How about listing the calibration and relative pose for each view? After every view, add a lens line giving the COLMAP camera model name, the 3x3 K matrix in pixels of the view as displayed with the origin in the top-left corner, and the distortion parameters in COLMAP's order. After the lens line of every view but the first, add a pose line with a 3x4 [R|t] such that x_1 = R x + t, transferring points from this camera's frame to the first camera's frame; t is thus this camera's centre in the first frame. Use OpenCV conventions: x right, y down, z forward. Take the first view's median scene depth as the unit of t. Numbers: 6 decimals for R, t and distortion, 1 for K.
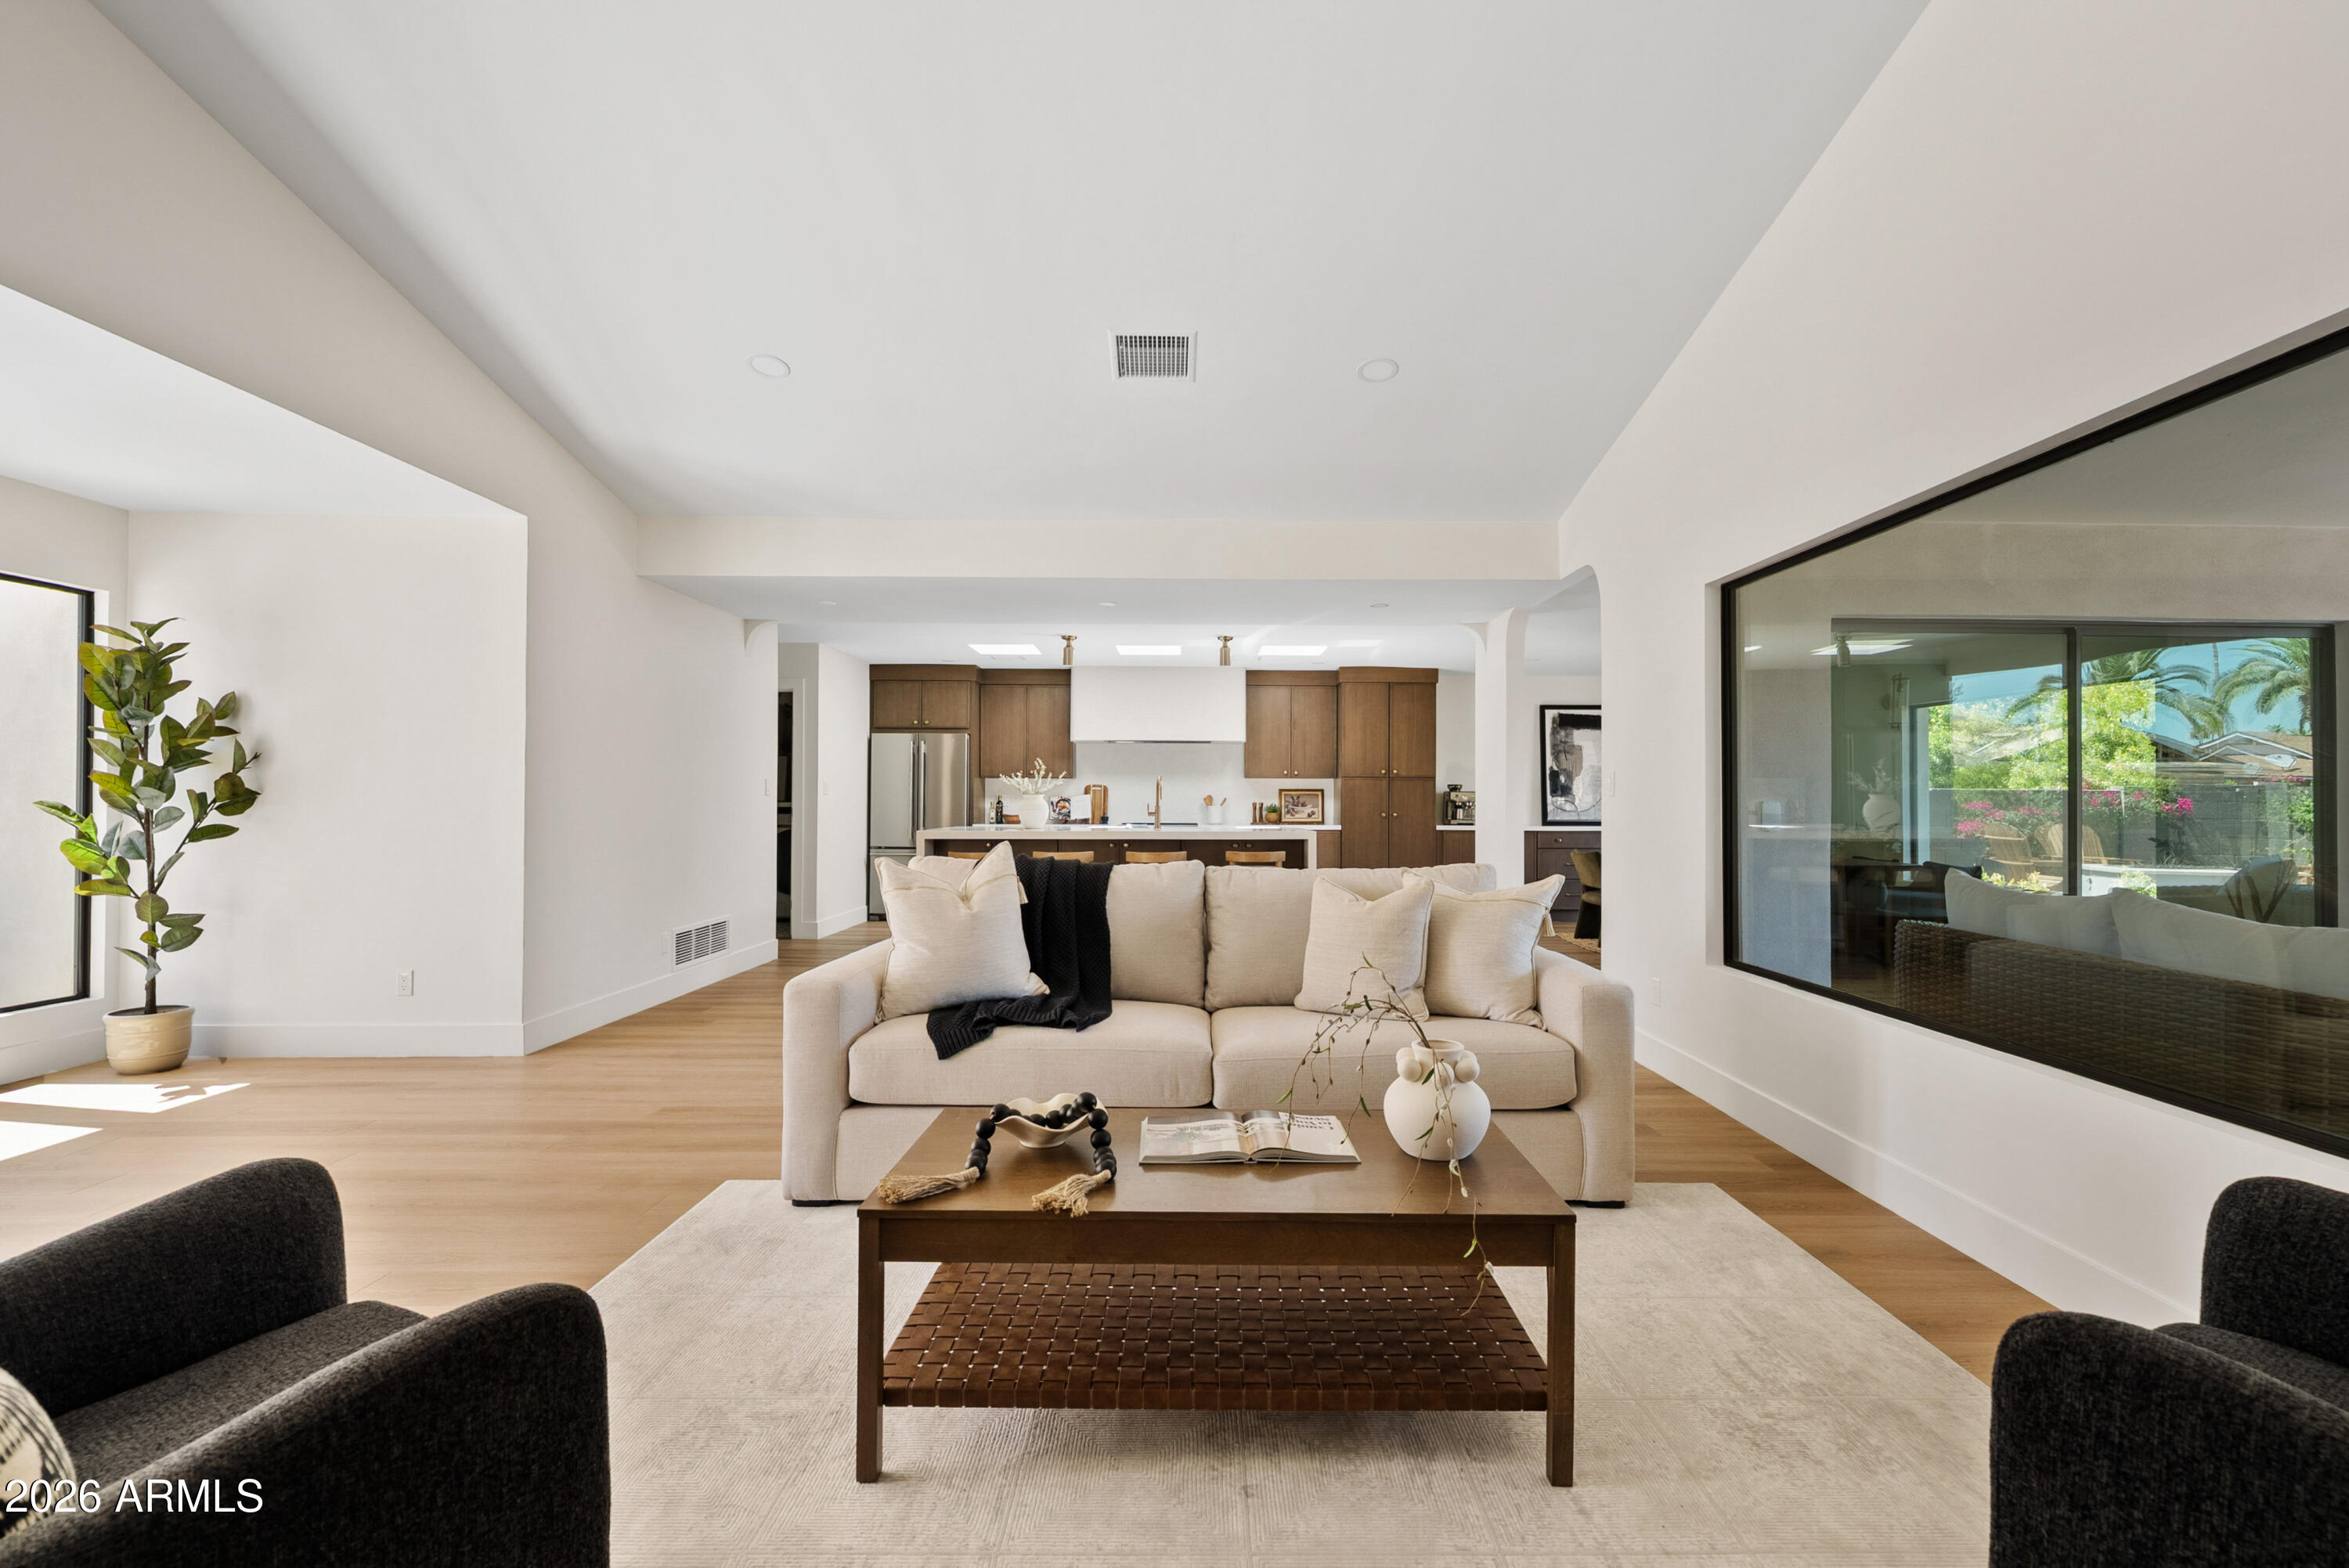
lens RADIAL K [[1090.4, 0, 1203.9], [0, 1090.4, 790.5], [0, 0, 1]] dist [-0.009048, 0.002659]
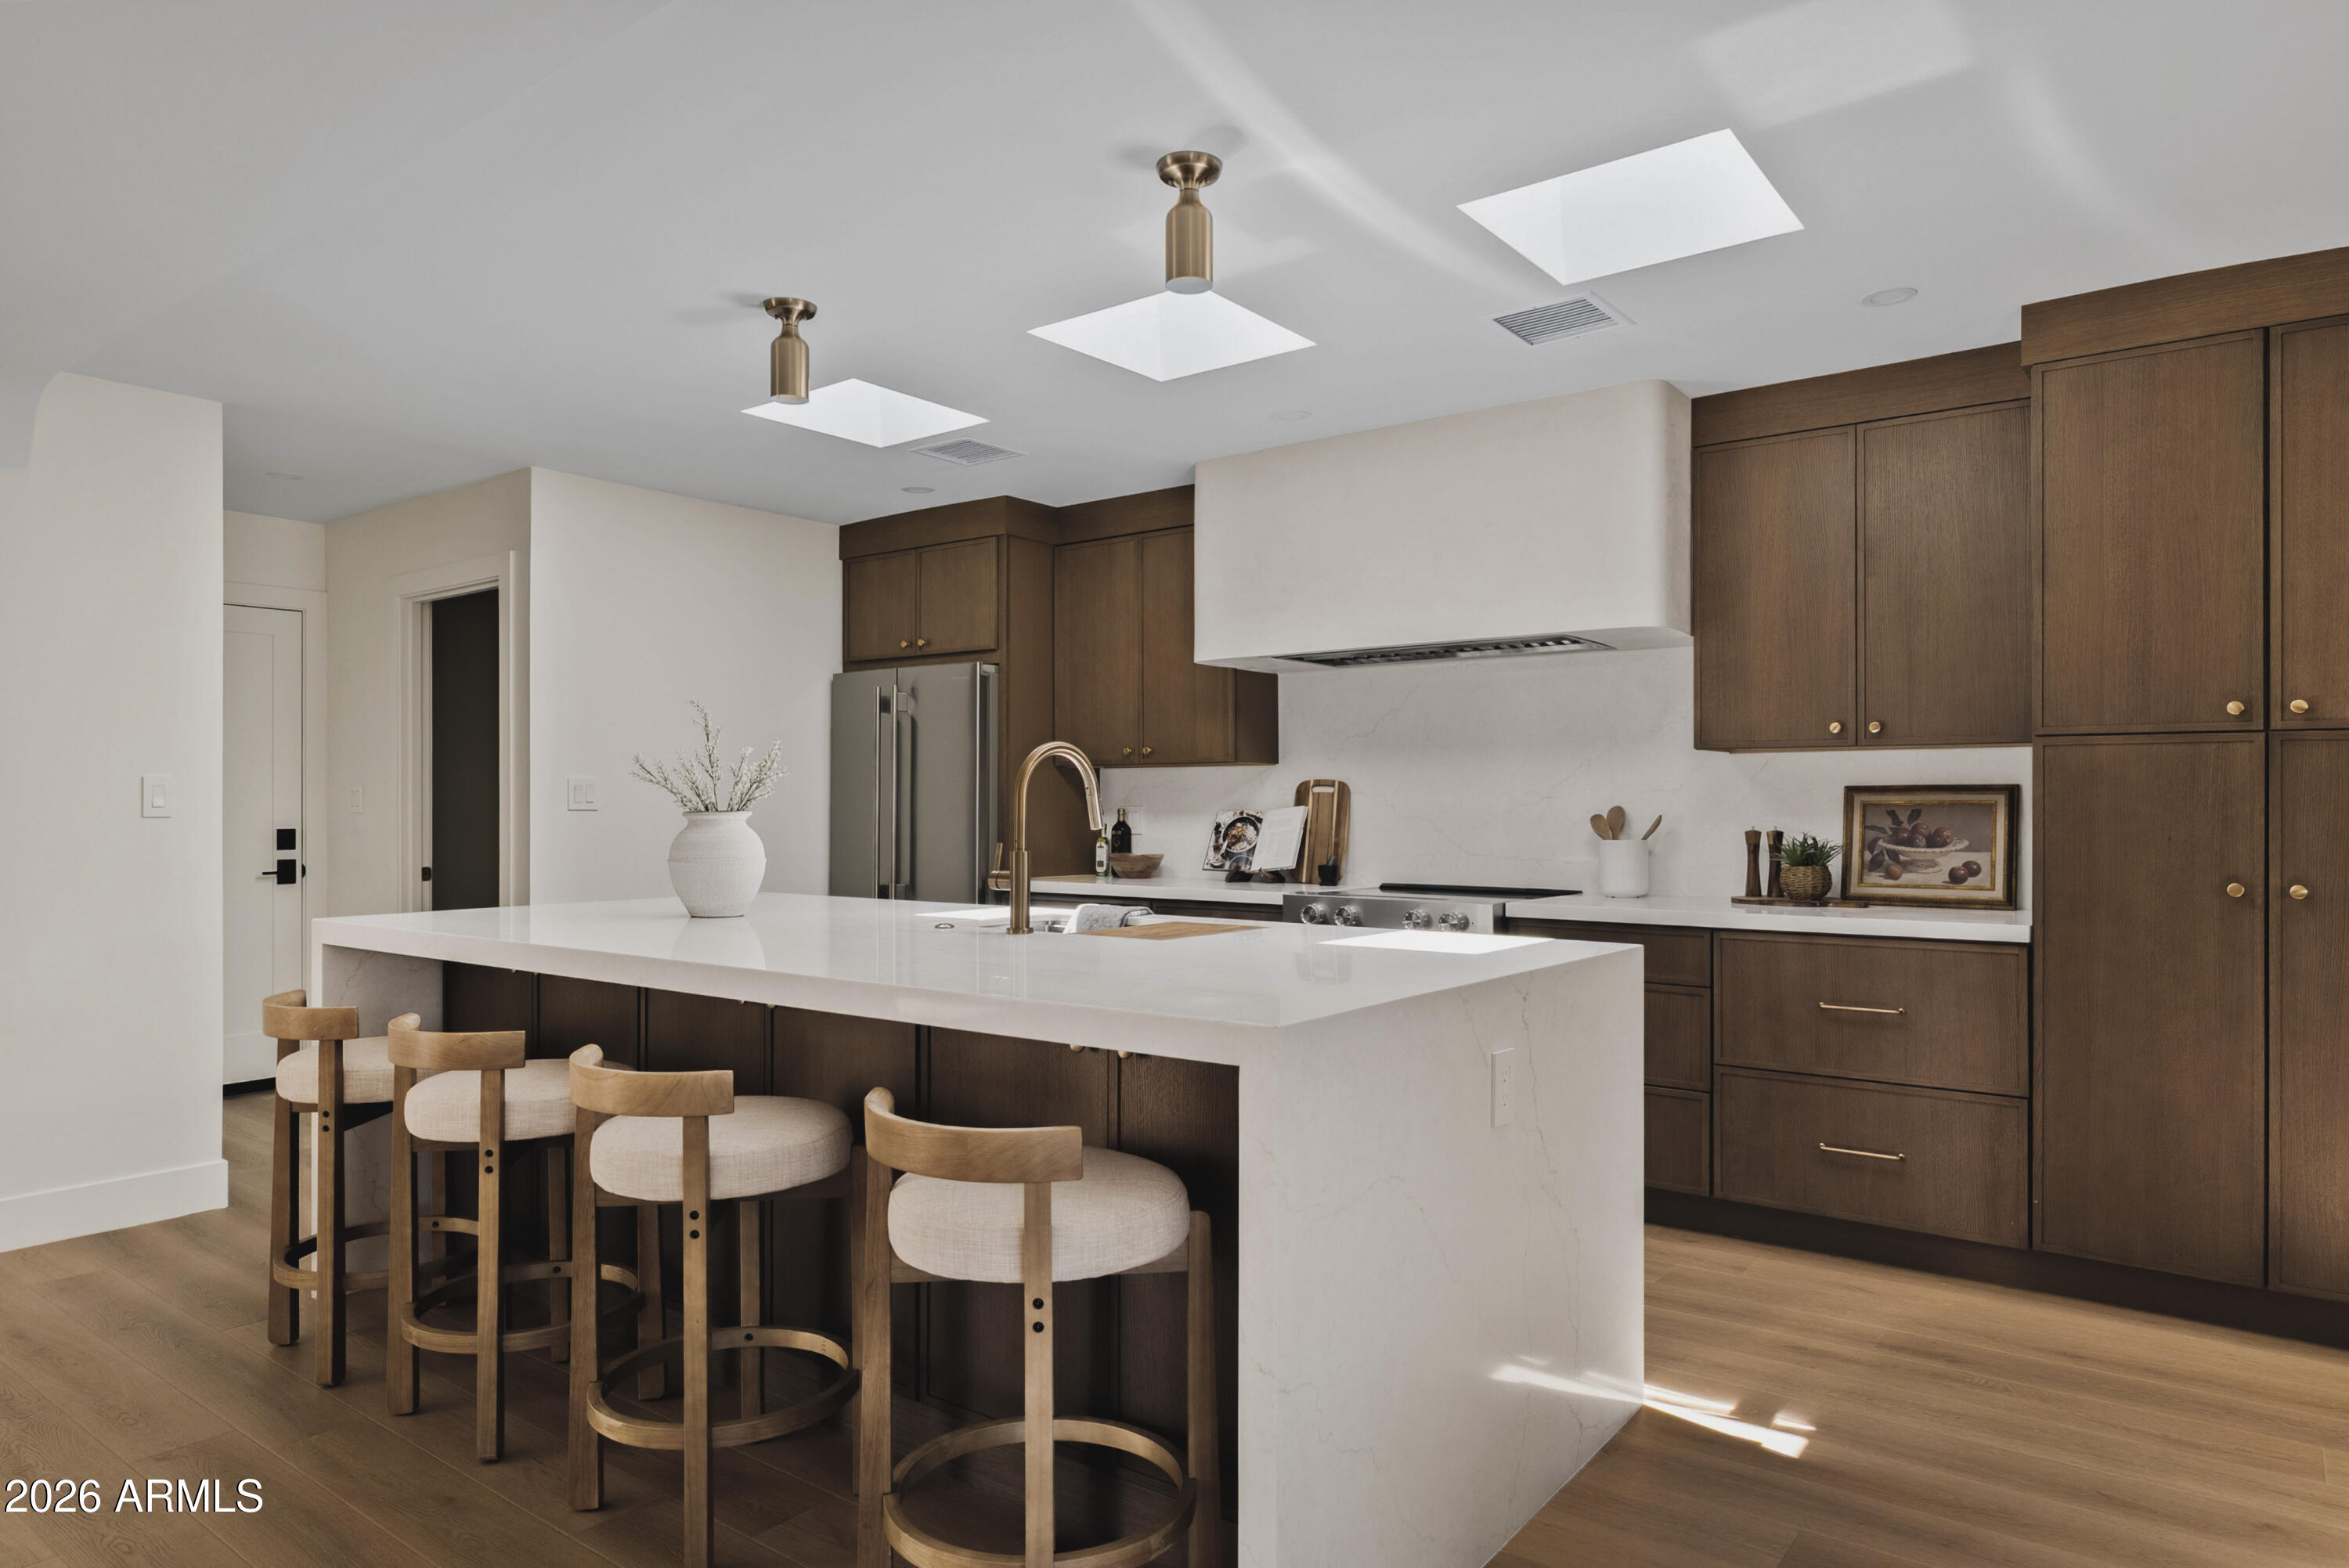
lens RADIAL K [[1406.6, 0, 1176.8], [0, 1406.6, 793.1], [0, 0, 1]] dist [0.000171, 0.000217]
pose [[0.784454, -0.008292, -0.620131, 0.172553], [0.008824, 0.999959, -0.002208, -0.000195], [0.620124, -0.003740, 0.784495, 0.615614]]
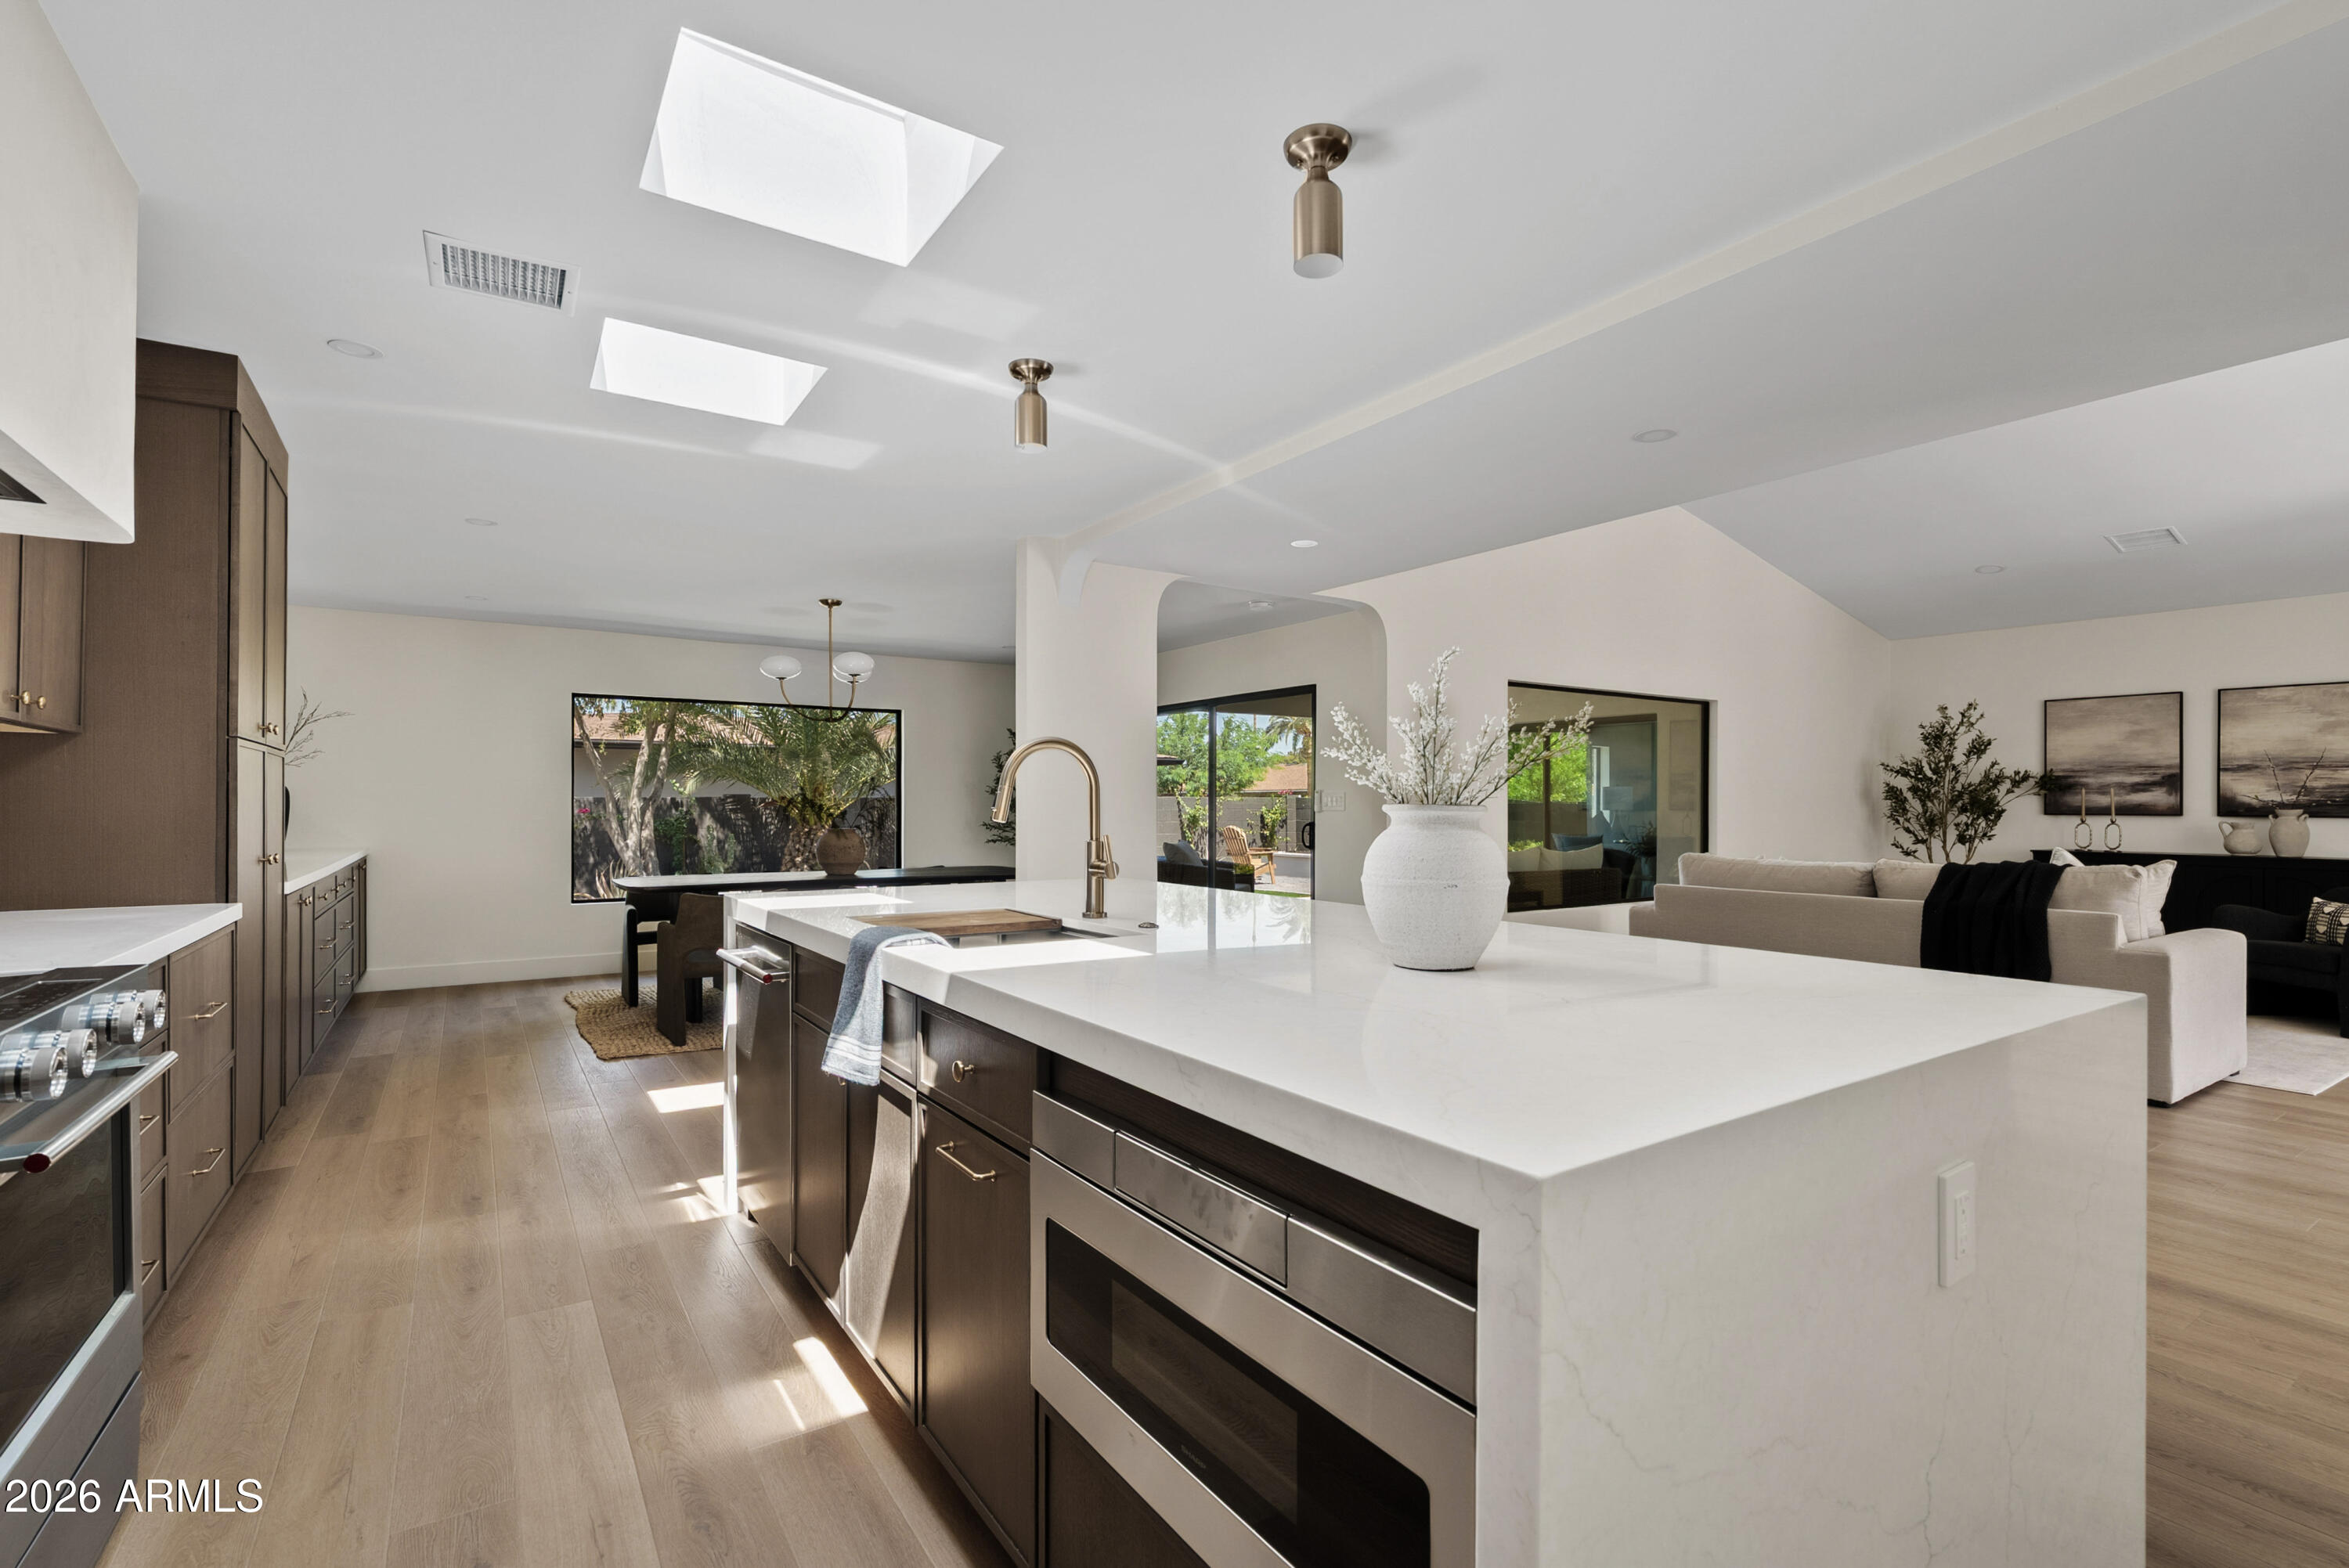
lens RADIAL K [[1090.4, 0, 1190.0], [0, 1090.4, 799.8], [0, 0, 1]] dist [-0.009048, 0.002659]
pose [[-0.549620, 0.001997, 0.835412, -0.248780], [-0.009992, 0.999910, -0.008964, 0.003951], [-0.835355, -0.013274, -0.549551, 0.939403]]
